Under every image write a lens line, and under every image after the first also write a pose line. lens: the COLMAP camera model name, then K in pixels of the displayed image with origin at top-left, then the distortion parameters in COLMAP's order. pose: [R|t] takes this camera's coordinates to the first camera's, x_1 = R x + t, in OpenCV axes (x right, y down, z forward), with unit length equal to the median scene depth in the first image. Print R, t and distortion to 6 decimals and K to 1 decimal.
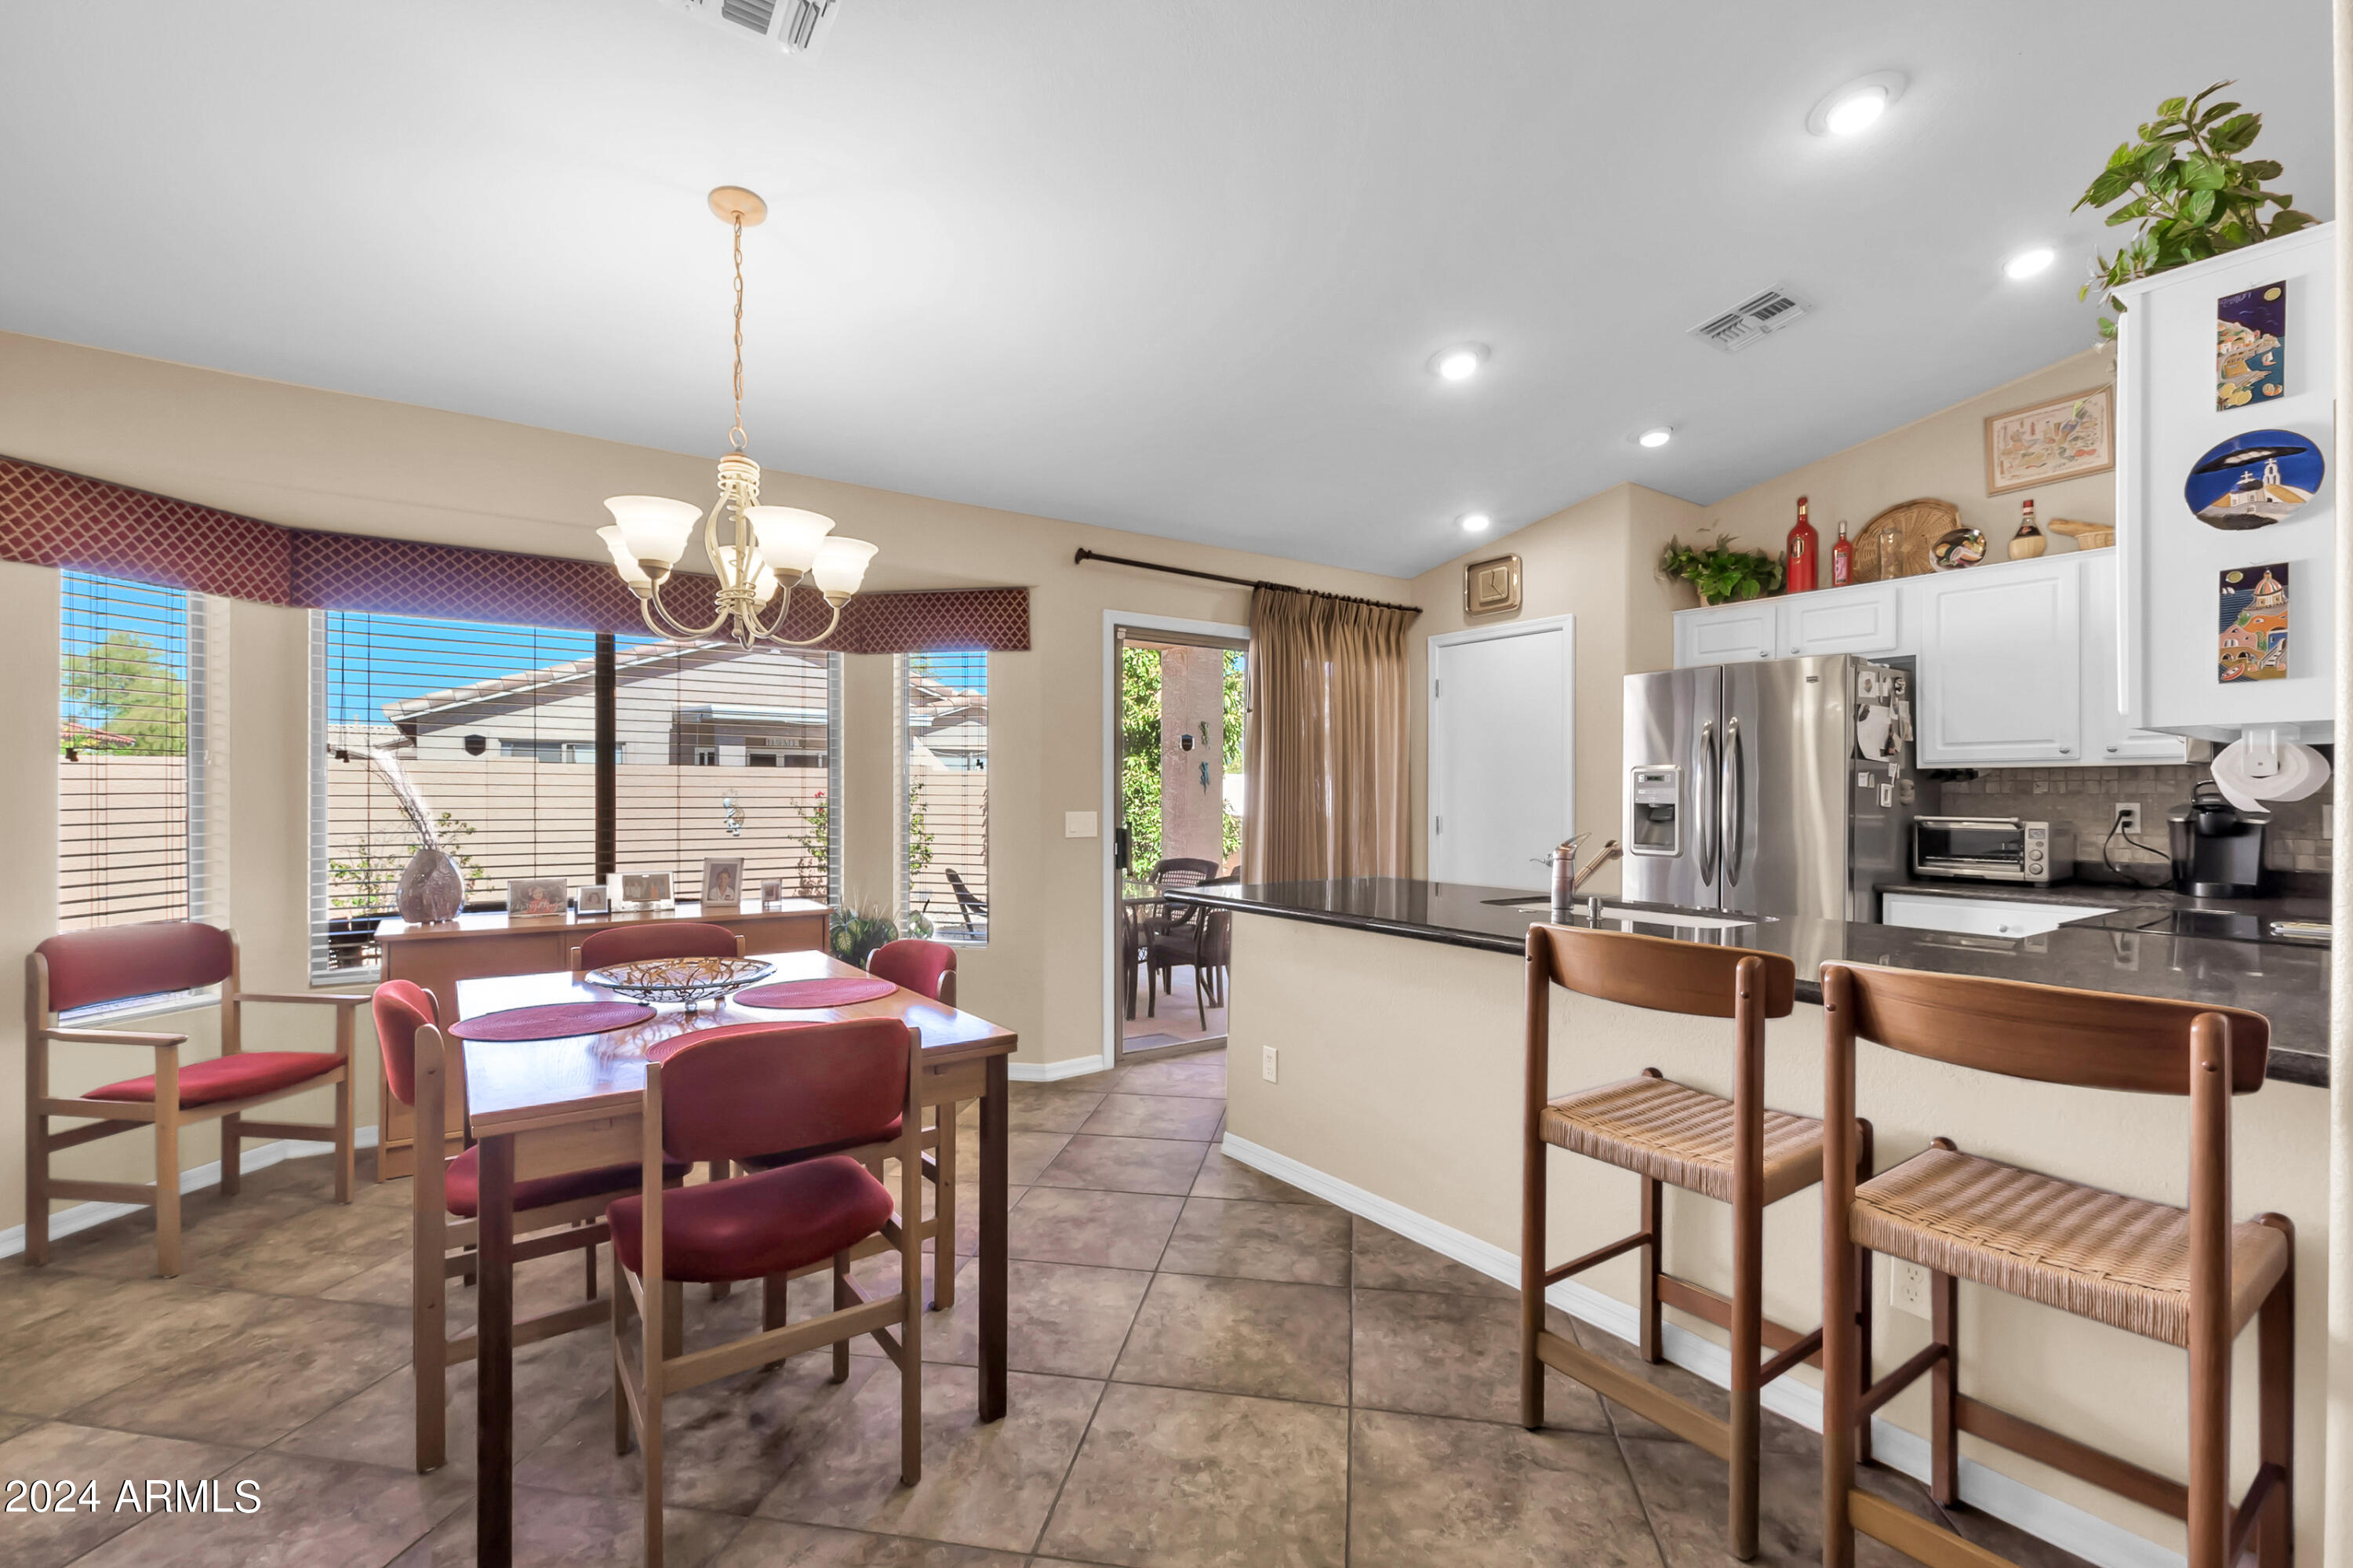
lens RADIAL K [[1032.2, 0, 1174.3], [0, 1032.2, 791.7], [0, 0, 1]] dist [0.010345, -0.004686]
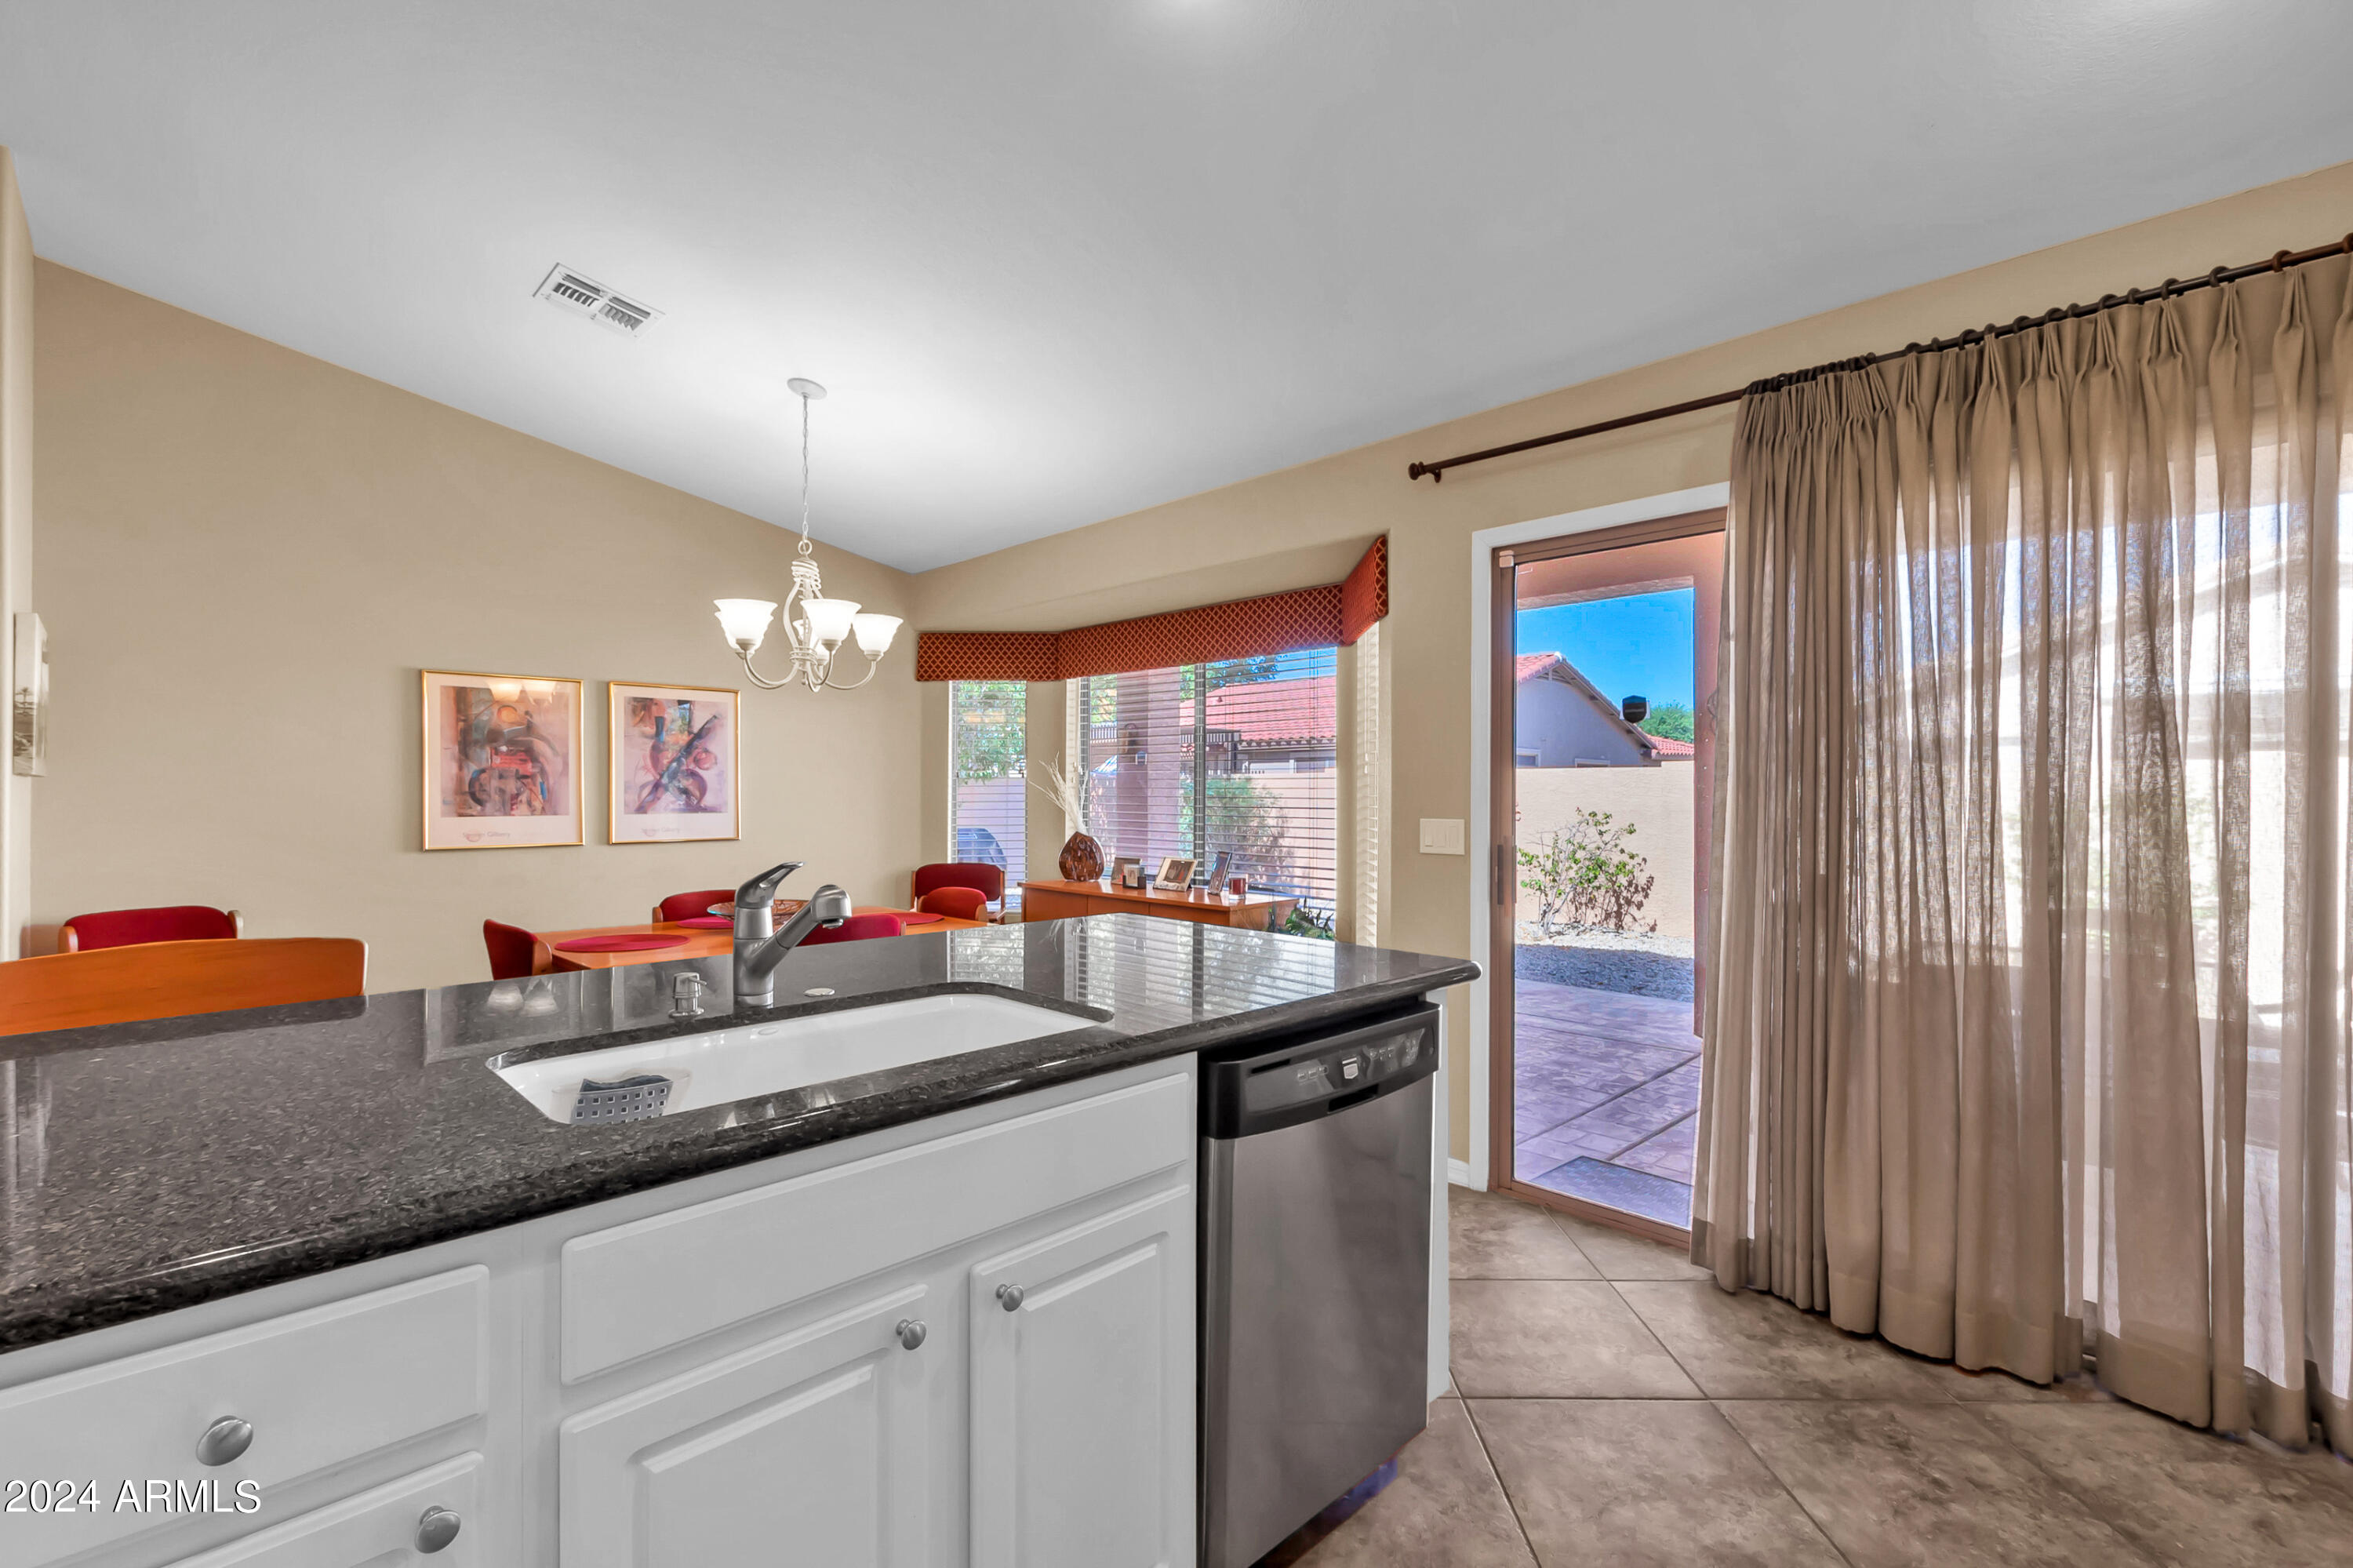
lens RADIAL K [[1003.2, 0, 1175.6], [0, 1003.2, 789.9], [0, 0, 1]] dist [-0.002601, -0.000488]
pose [[0.180602, -0.005986, -0.983538, 0.603243], [-0.004006, 0.999969, -0.006821, 0.004933], [0.983548, 0.005172, 0.180572, 0.721473]]
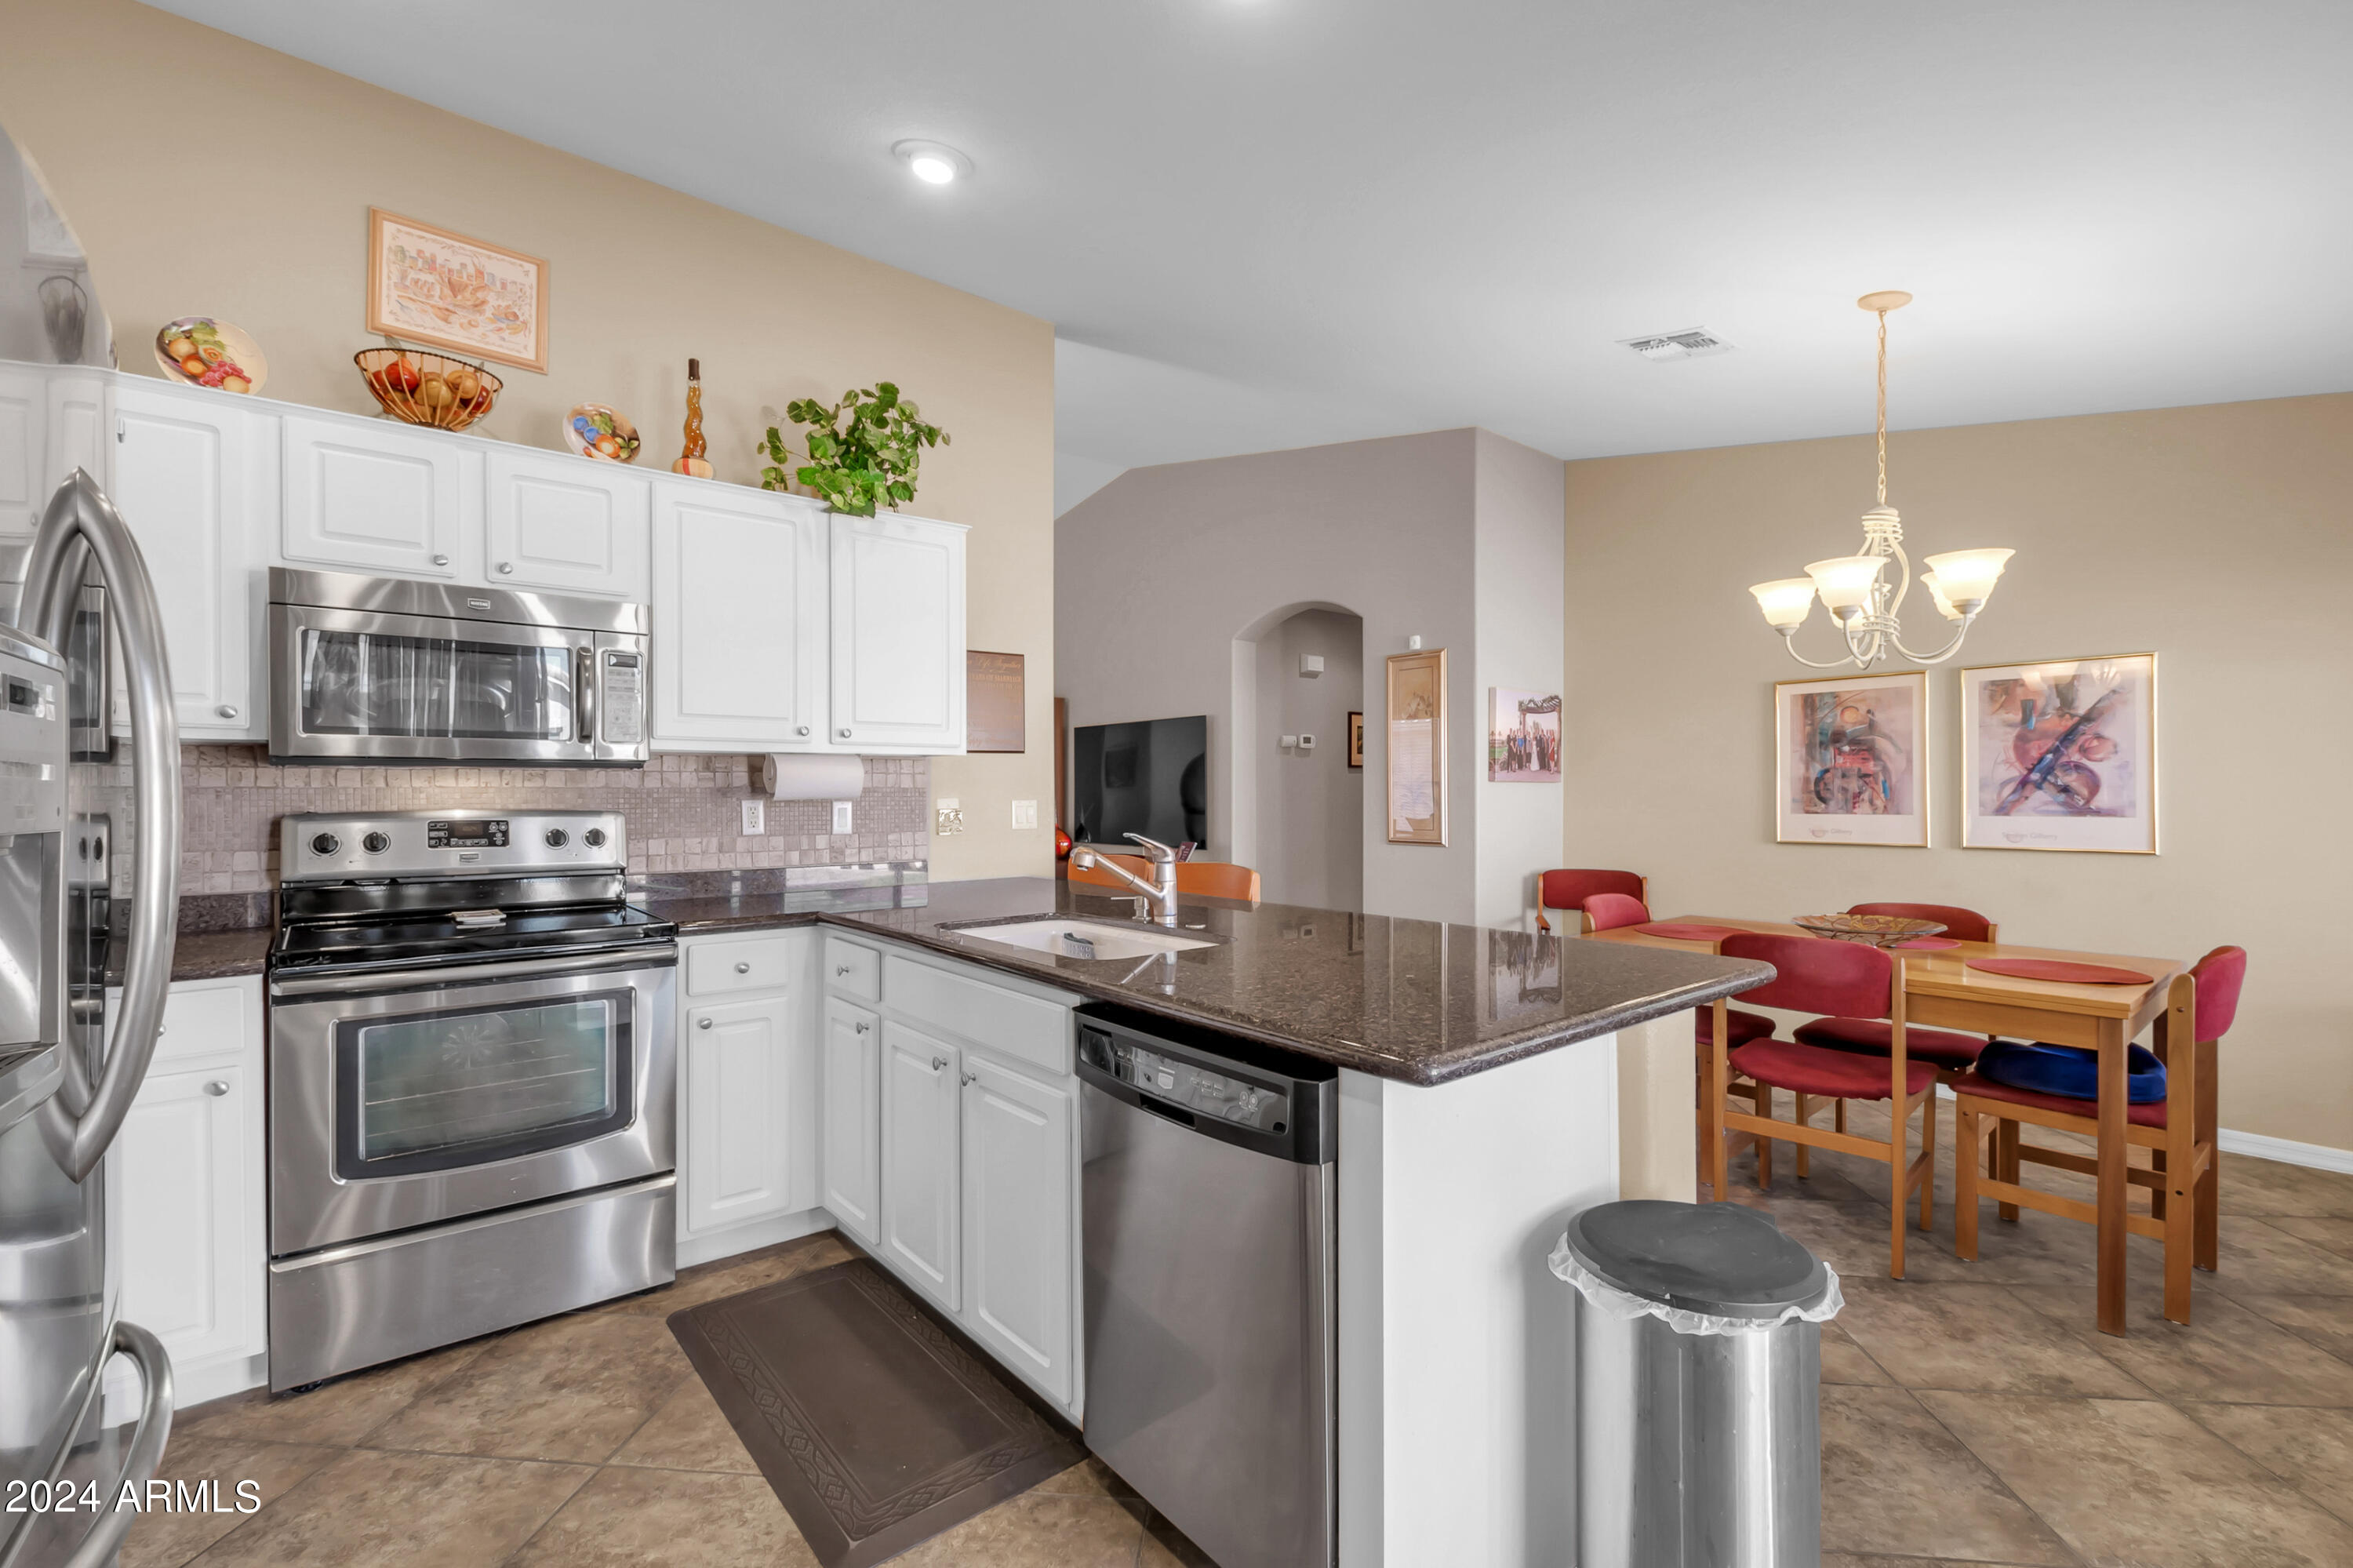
lens RADIAL K [[1026.1, 0, 1200.3], [0, 1026.1, 789.4], [0, 0, 1]] dist [0.007796, -0.000162]
pose [[-0.995300, -0.001851, -0.096818, 0.271400], [-0.001839, 0.999998, -0.000209, 0.003039], [0.096818, -0.000030, -0.995302, 1.215309]]
